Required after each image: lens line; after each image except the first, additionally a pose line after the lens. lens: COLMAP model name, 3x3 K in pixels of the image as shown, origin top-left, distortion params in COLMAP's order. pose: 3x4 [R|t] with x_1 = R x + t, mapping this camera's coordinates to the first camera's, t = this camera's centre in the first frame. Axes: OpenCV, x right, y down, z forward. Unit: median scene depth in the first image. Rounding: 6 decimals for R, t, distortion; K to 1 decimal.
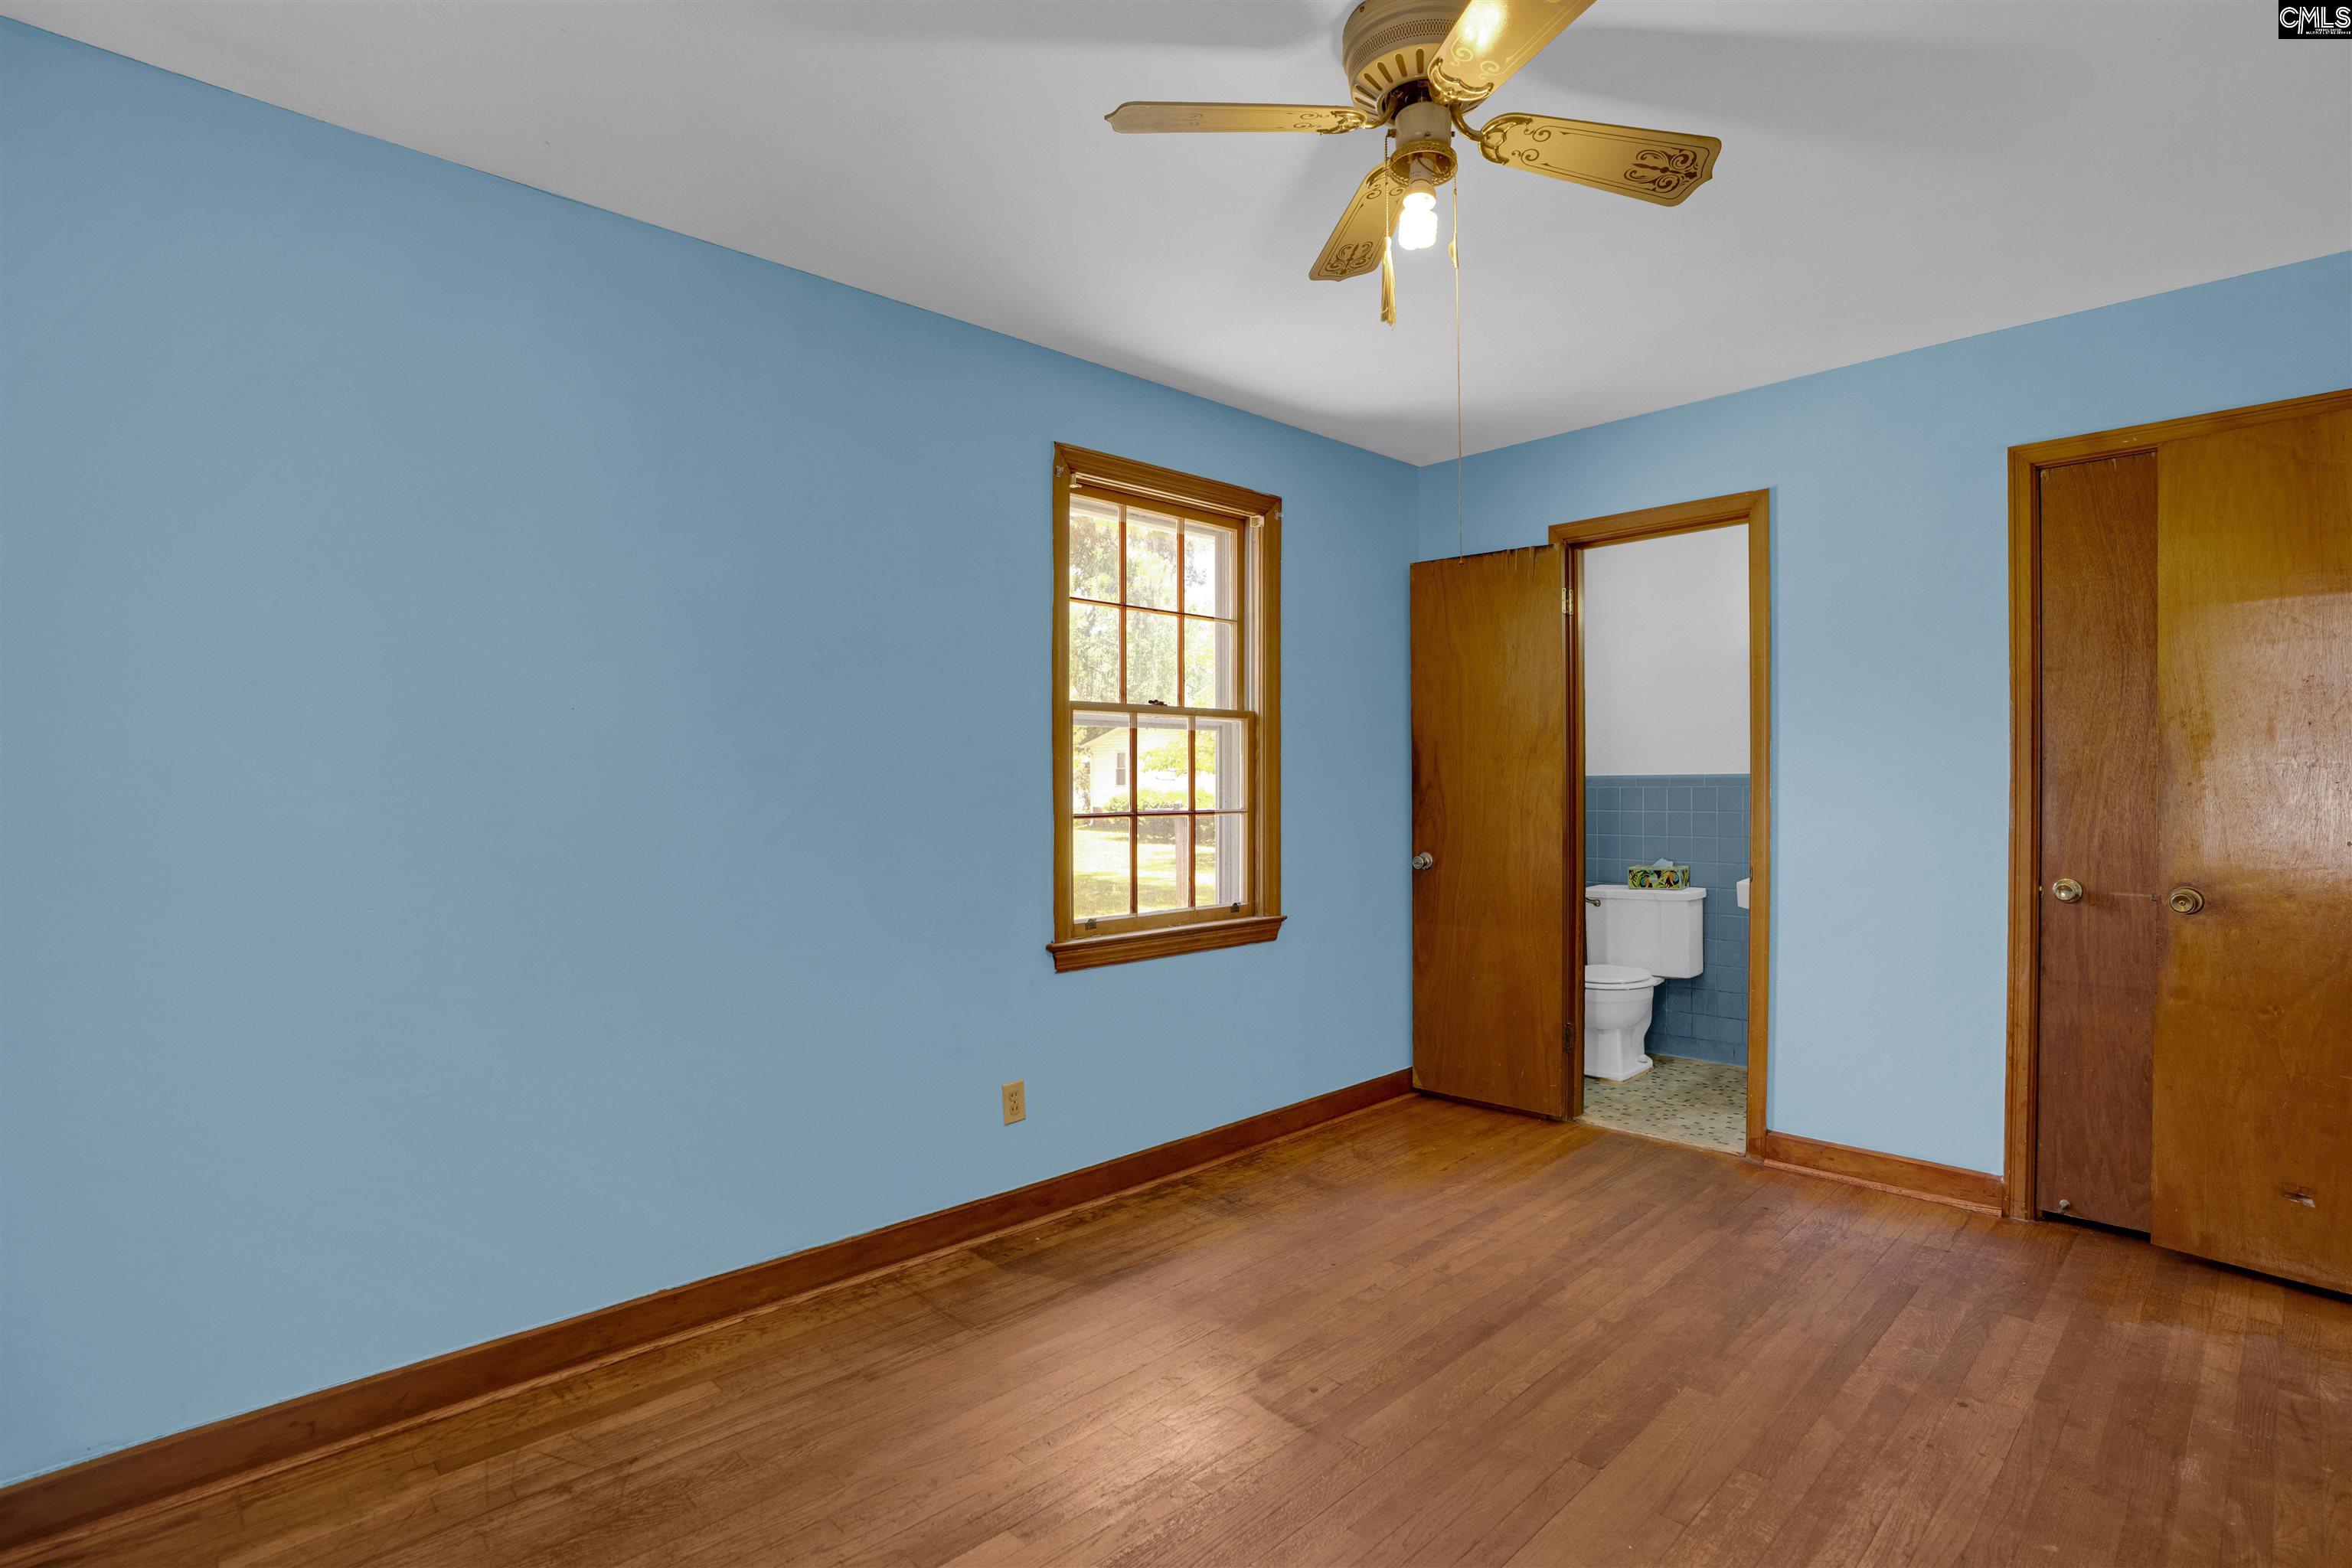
lens RADIAL K [[1142.9, 0, 1176.0], [0, 1142.9, 784.0], [0, 0, 1]] dist [-0.041371, 0.000378]
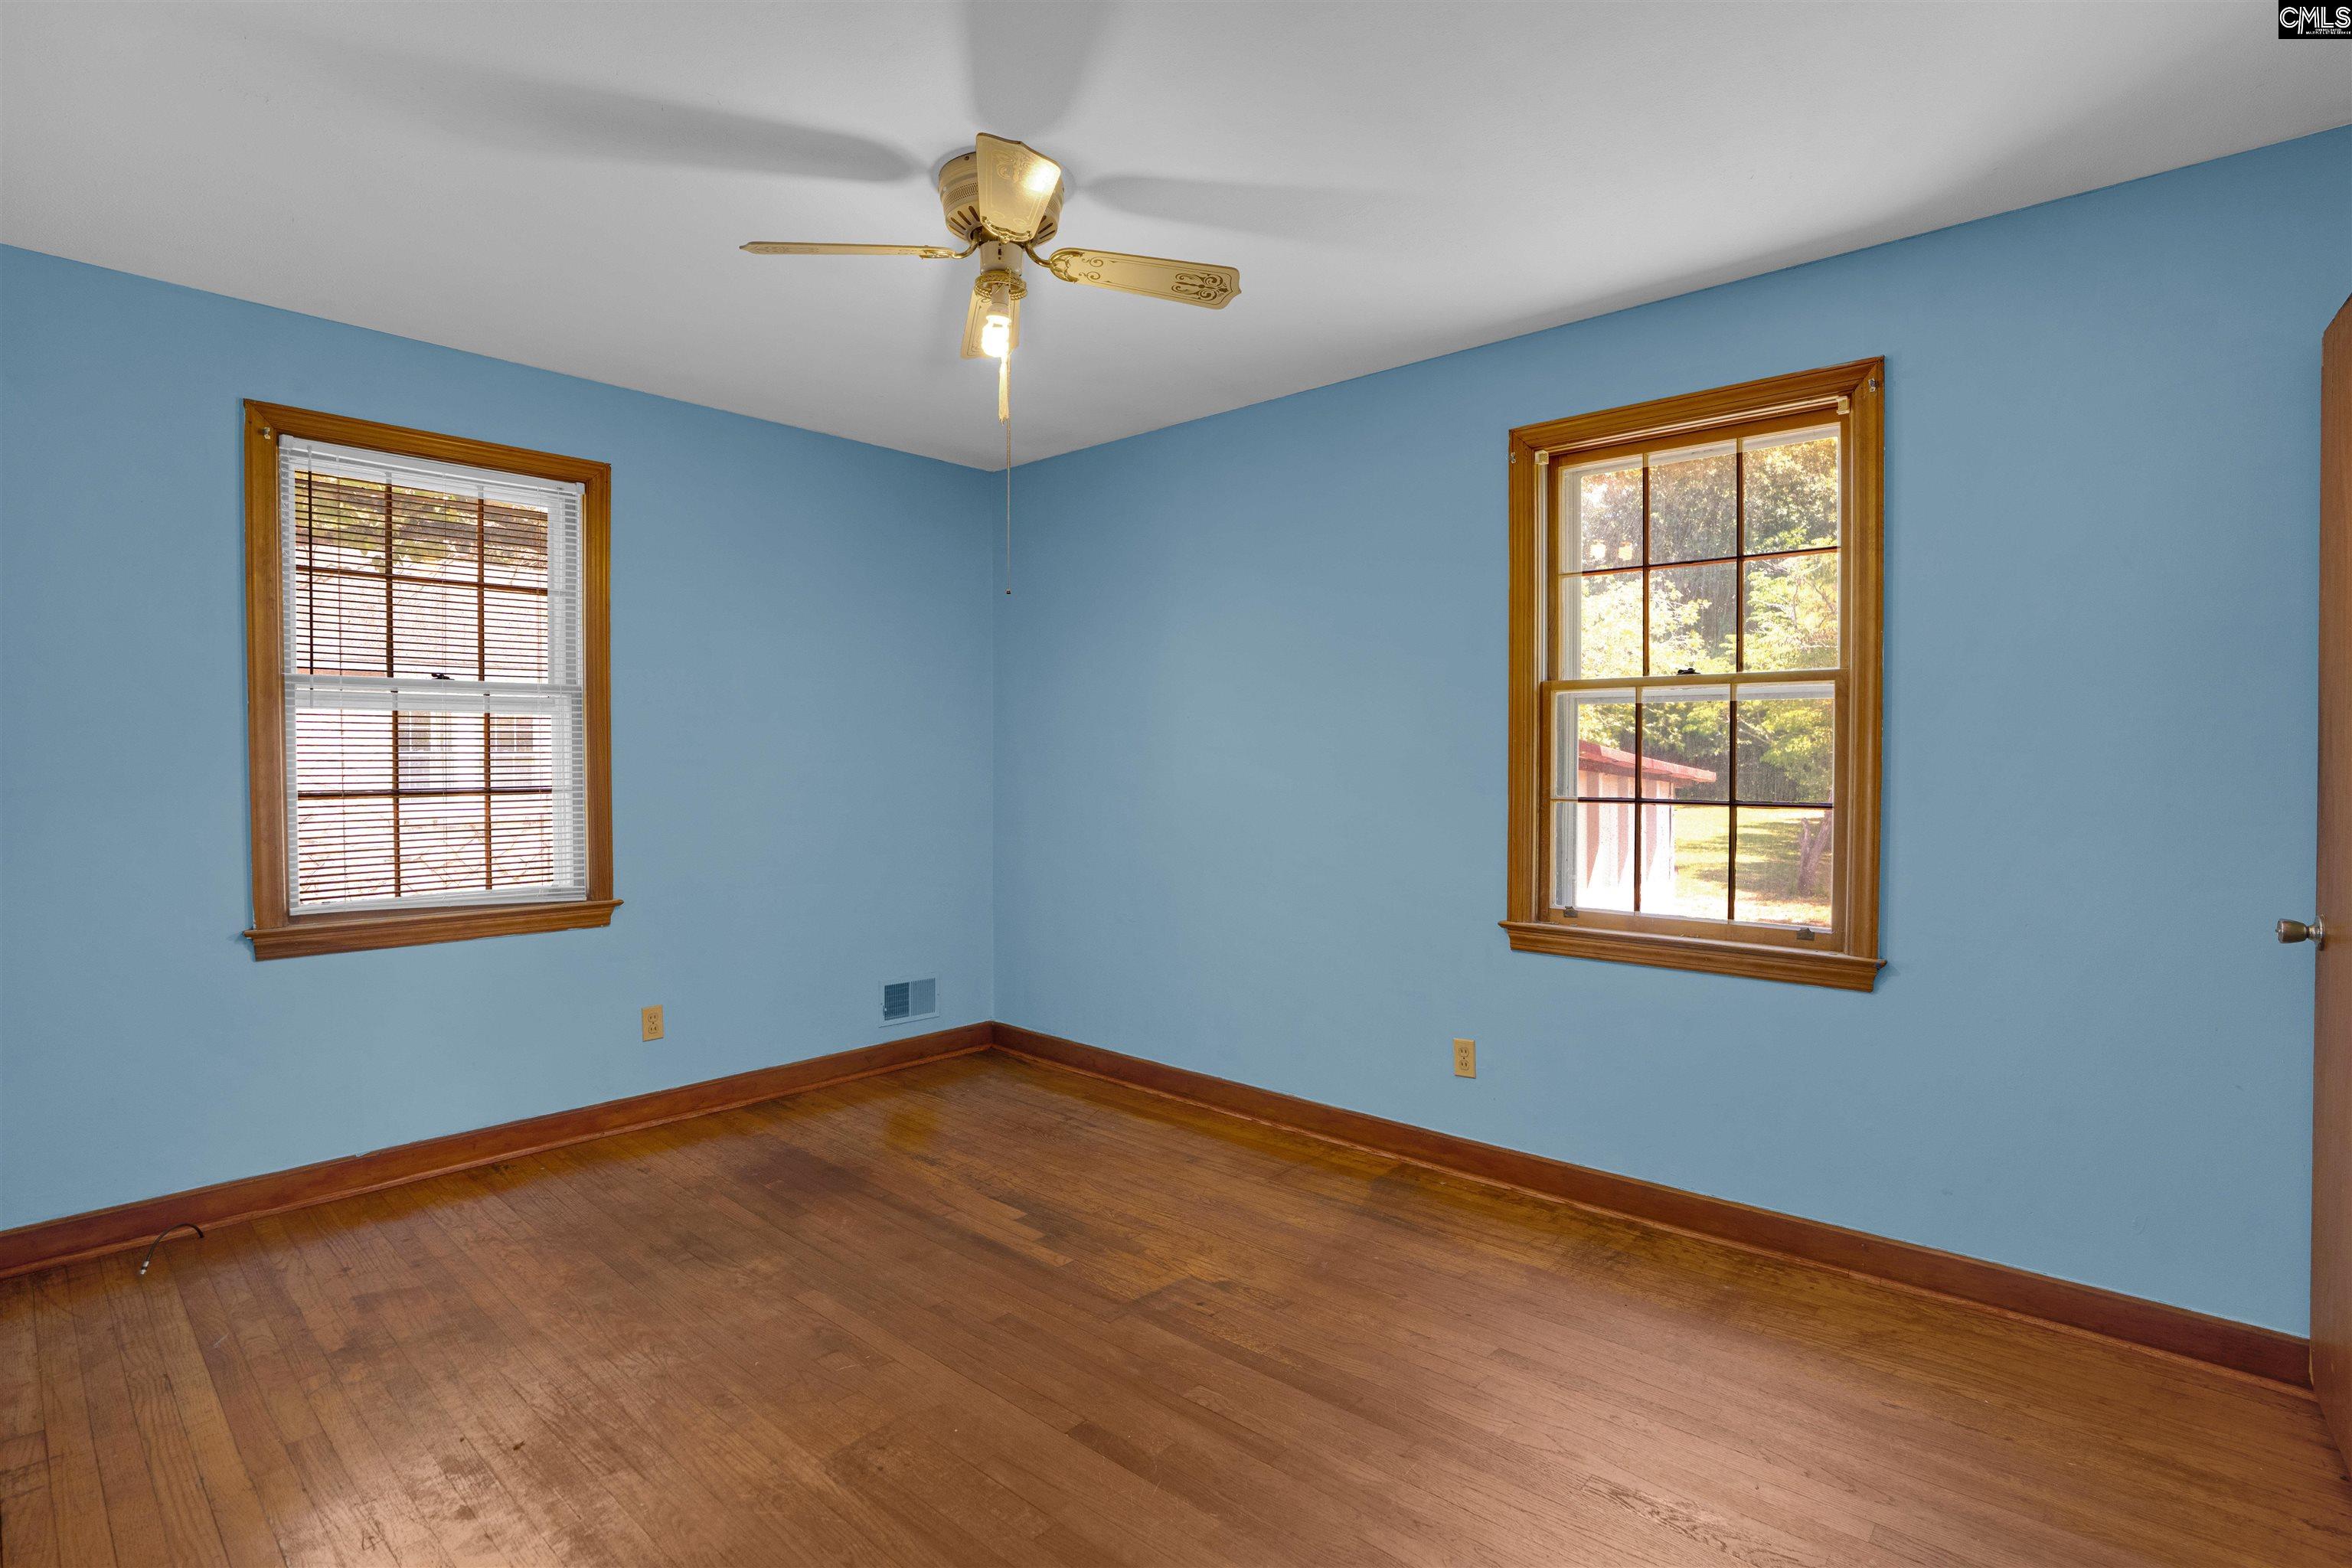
lens RADIAL K [[1096.5, 0, 1189.0], [0, 1096.5, 775.4], [0, 0, 1]] dist [-0.075712, 0.034658]
pose [[0.089833, 0.016866, -0.995814, 0.858916], [-0.007757, 0.999838, 0.016235, -0.004516], [0.995927, 0.006266, 0.089949, 0.645947]]
